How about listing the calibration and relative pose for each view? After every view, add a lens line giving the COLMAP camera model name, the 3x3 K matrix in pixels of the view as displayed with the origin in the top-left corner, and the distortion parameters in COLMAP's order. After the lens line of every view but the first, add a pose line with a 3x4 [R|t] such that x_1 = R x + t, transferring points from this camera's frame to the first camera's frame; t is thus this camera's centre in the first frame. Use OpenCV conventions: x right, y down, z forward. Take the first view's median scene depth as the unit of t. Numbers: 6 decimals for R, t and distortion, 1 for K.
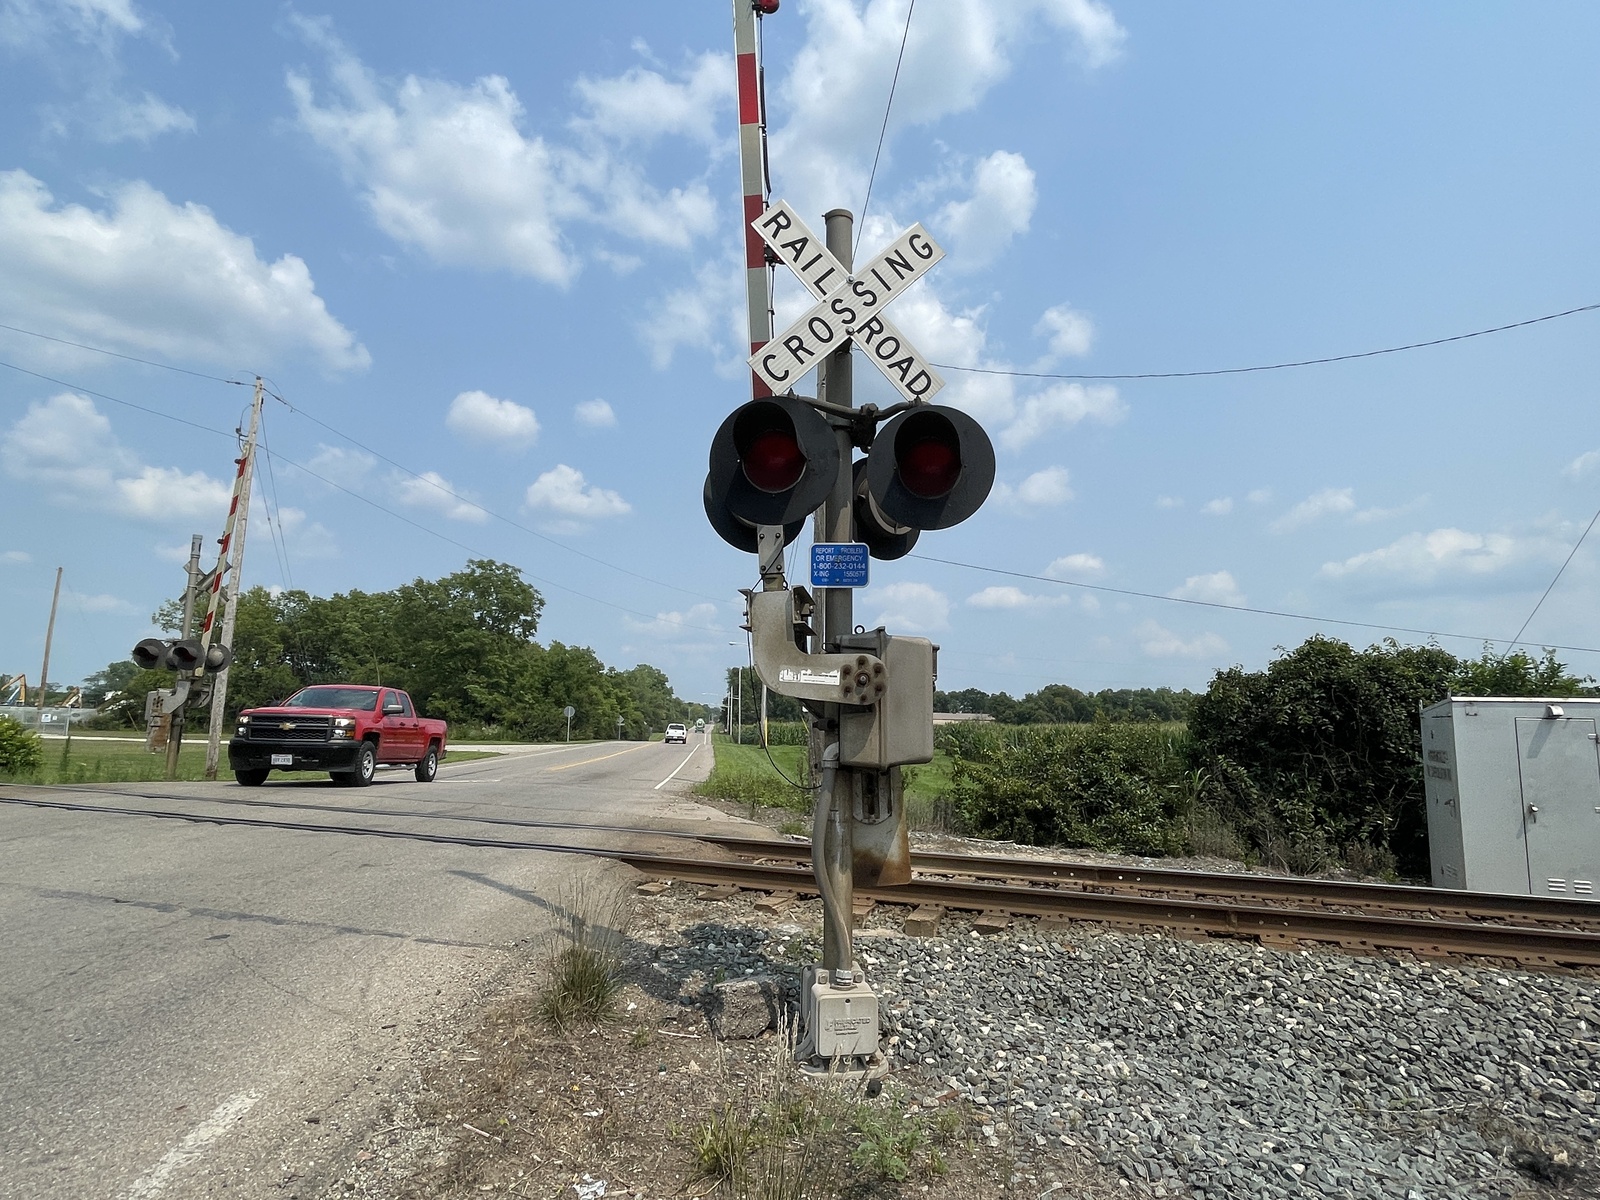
lens RADIAL K [[864.5, 0, 805.6], [0, 864.5, 602.1], [0, 0, 1]] dist [-0.000832, -0.001082]
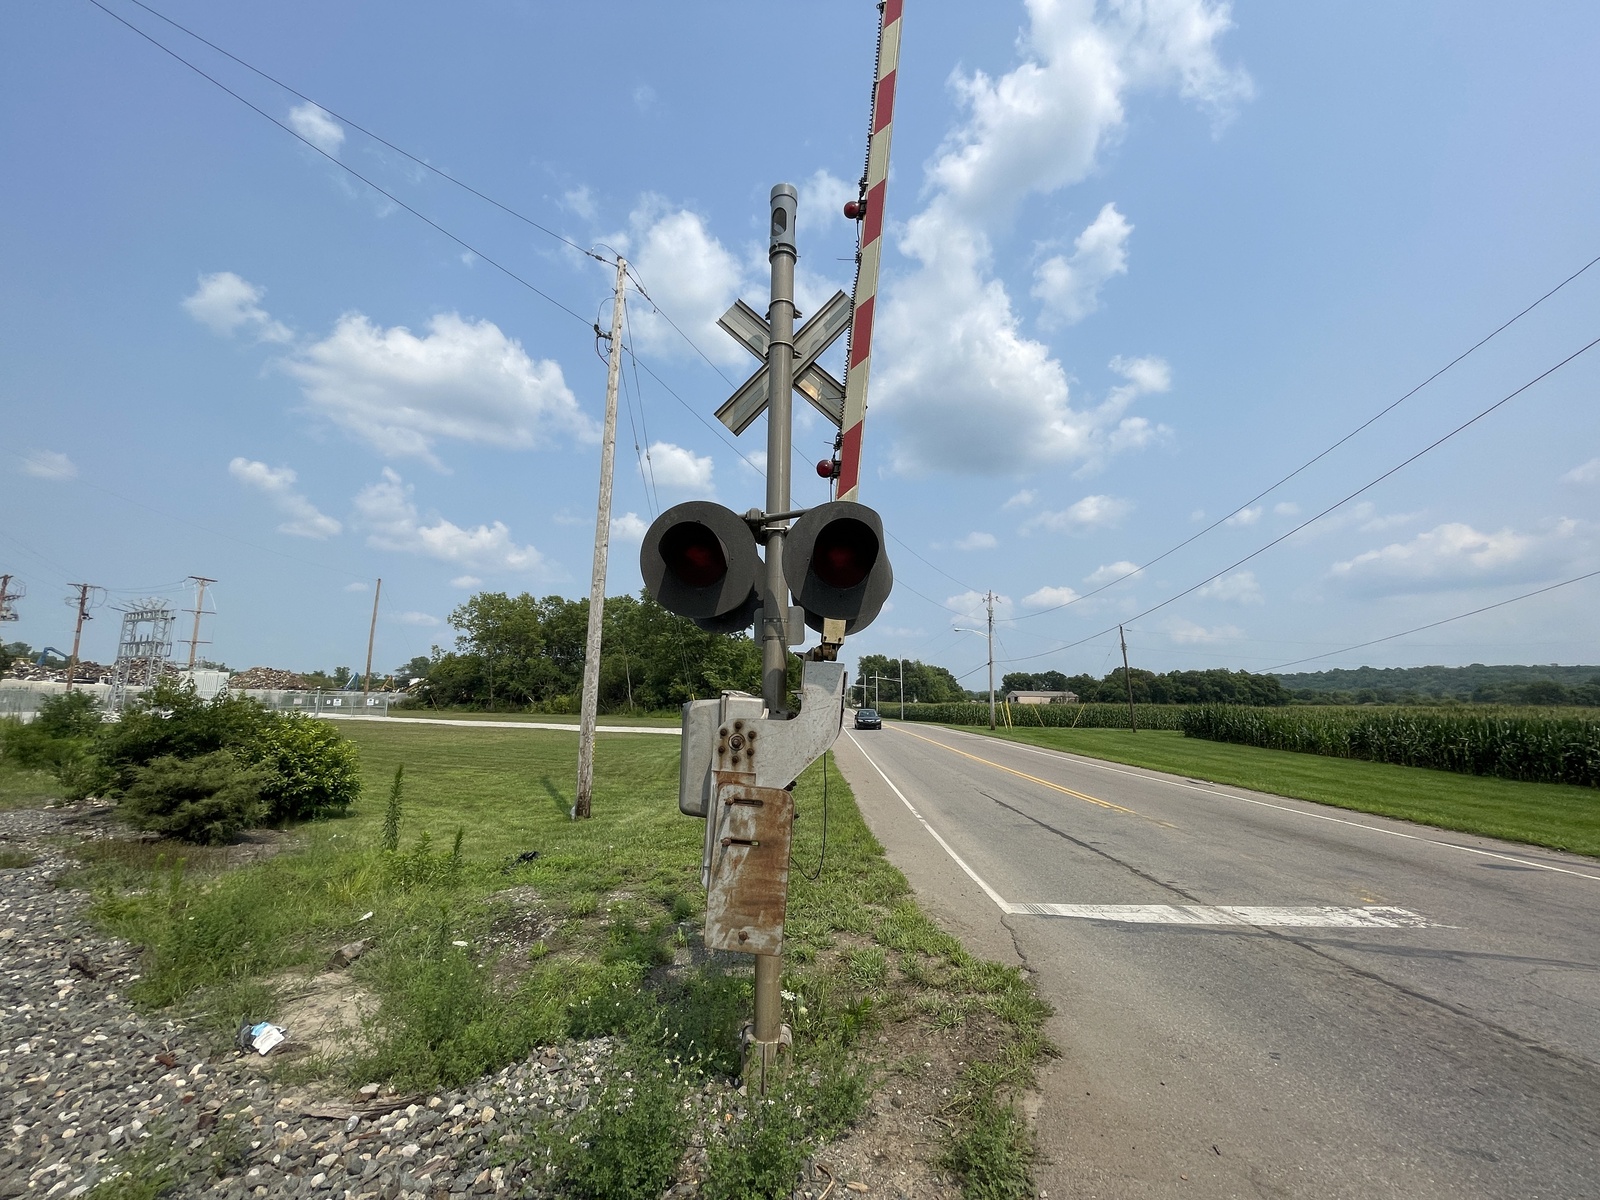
lens RADIAL K [[641.5, 0, 803.5], [0, 641.5, 602.1], [0, 0, 1]] dist [-0.000501, -0.000045]
pose [[0.991664, -0.022313, -0.126905, -1.368718], [0.021092, 0.999717, -0.010960, 0.146398], [0.127114, 0.008192, 0.991854, 1.571895]]
